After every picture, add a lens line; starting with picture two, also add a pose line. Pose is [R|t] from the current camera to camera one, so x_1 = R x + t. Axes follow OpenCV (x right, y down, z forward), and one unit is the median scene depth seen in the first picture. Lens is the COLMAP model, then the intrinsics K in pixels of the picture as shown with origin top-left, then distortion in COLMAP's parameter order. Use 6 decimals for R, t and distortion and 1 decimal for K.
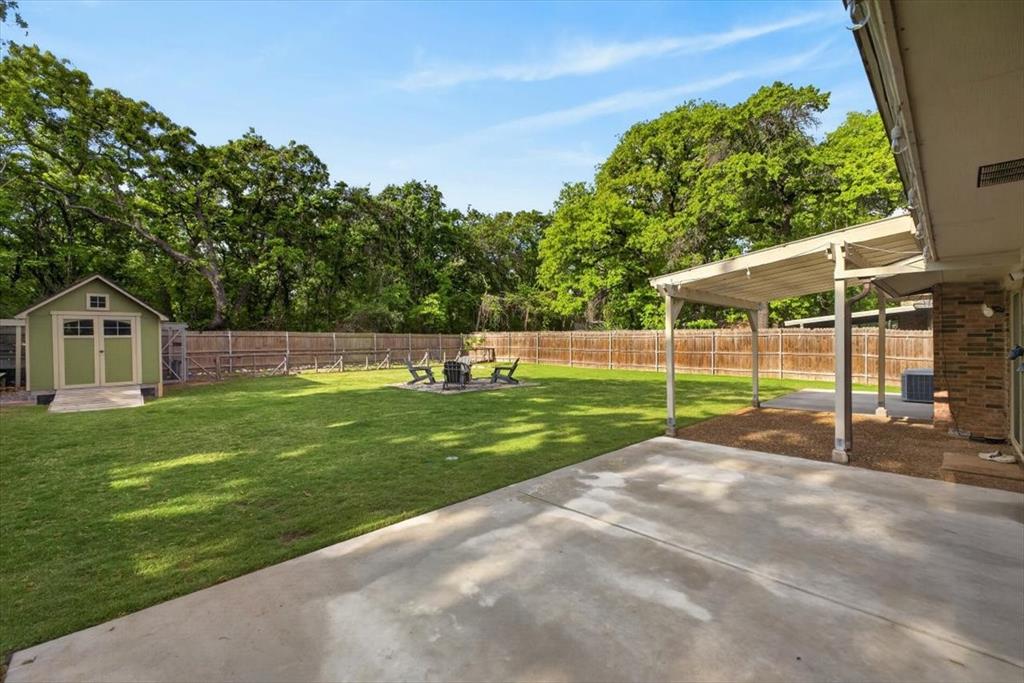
lens RADIAL K [[426.2, 0, 516.8], [0, 426.2, 339.5], [0, 0, 1]] dist [0.001328, -0.000500]
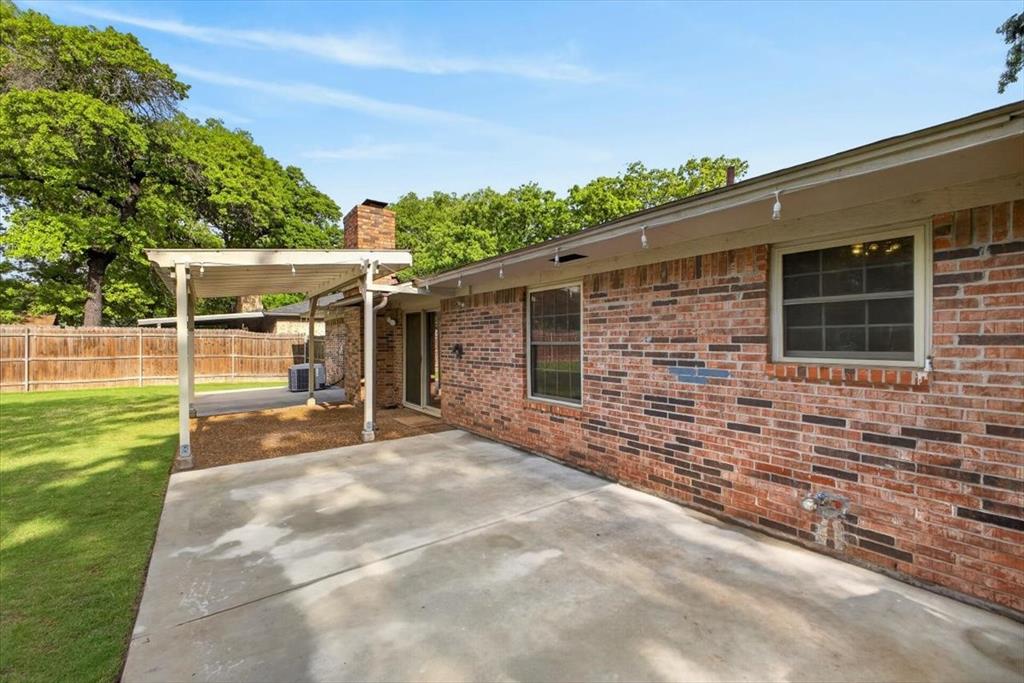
lens RADIAL K [[426.2, 0, 516.8], [0, 426.2, 339.5], [0, 0, 1]] dist [0.001328, -0.000500]
pose [[0.130605, 0.004274, 0.991425, -0.387352], [-0.000190, 0.999991, -0.004286, 0.004559], [-0.991435, 0.000372, 0.130604, 0.428103]]
